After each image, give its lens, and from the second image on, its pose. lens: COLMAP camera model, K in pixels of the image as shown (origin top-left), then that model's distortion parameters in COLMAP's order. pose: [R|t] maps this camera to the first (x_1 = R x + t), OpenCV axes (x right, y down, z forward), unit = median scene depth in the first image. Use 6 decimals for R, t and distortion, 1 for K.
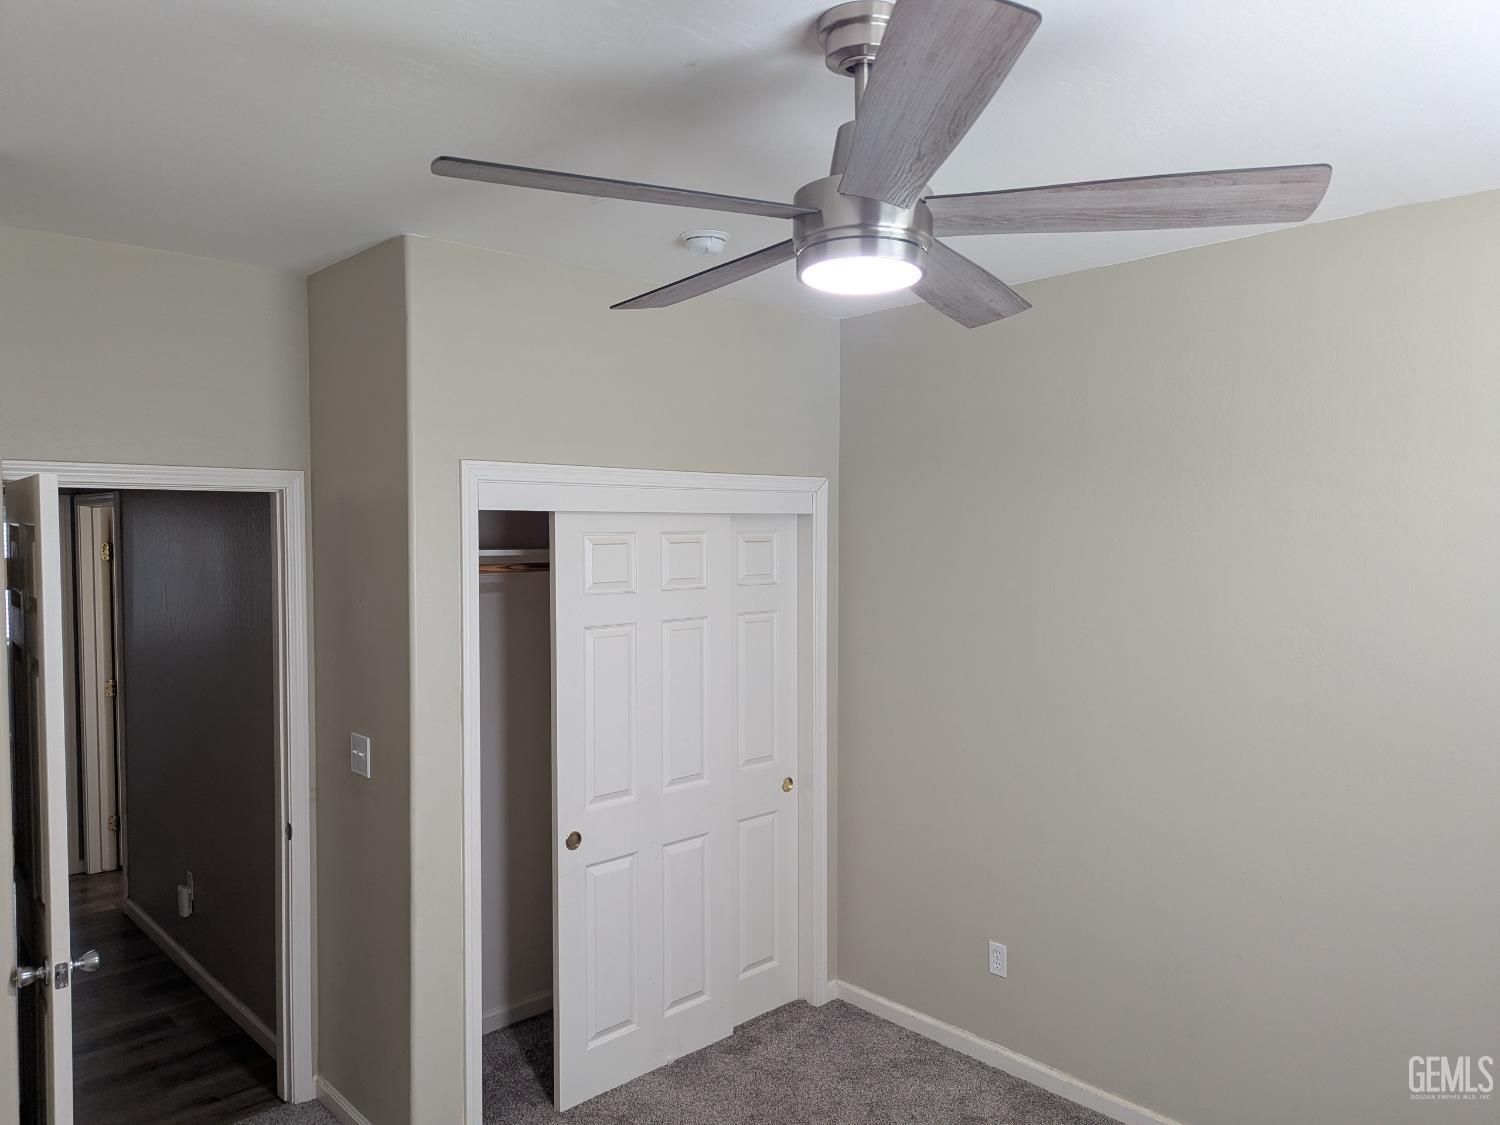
lens RADIAL K [[1061.6, 0, 750.0], [0, 1061.6, 562.5], [0, 0, 1]] dist [0.001454, -0.005927]
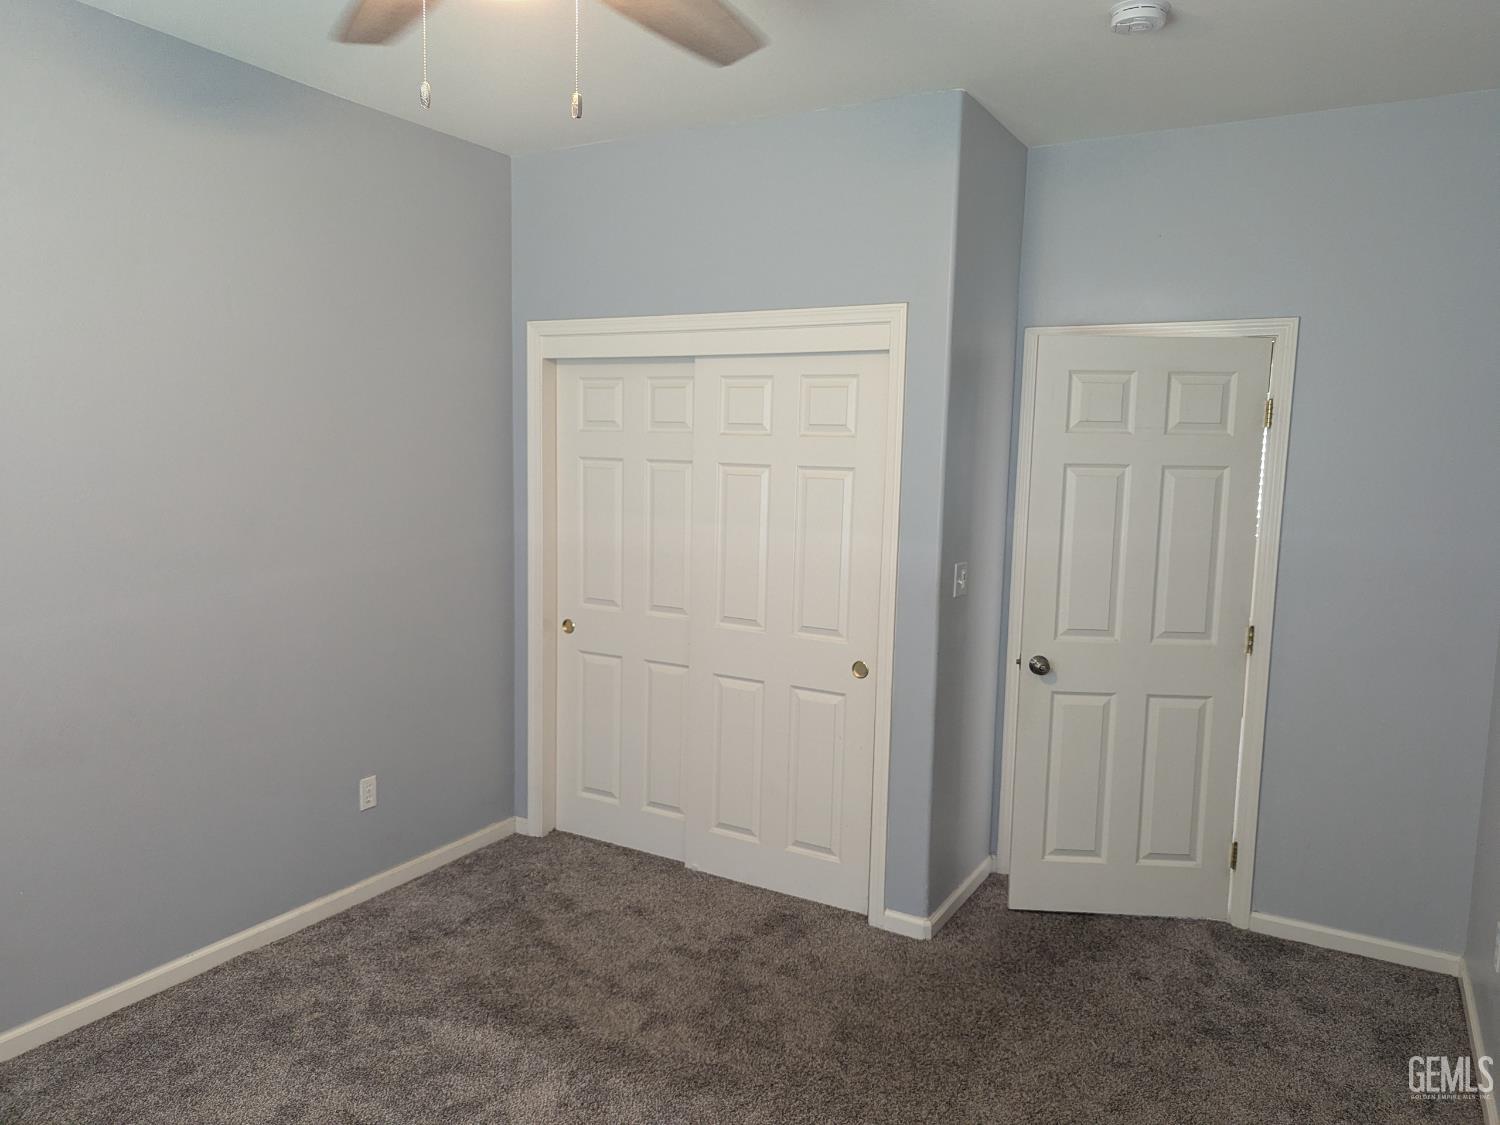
lens RADIAL K [[1061.6, 0, 750.0], [0, 1061.6, 562.5], [0, 0, 1]] dist [0.001454, -0.005927]
pose [[0.285159, 0.117195, -0.951288, 0.835957], [-0.046573, 0.993019, 0.108375, 0.034750], [0.957348, 0.013400, 0.288627, 0.667792]]
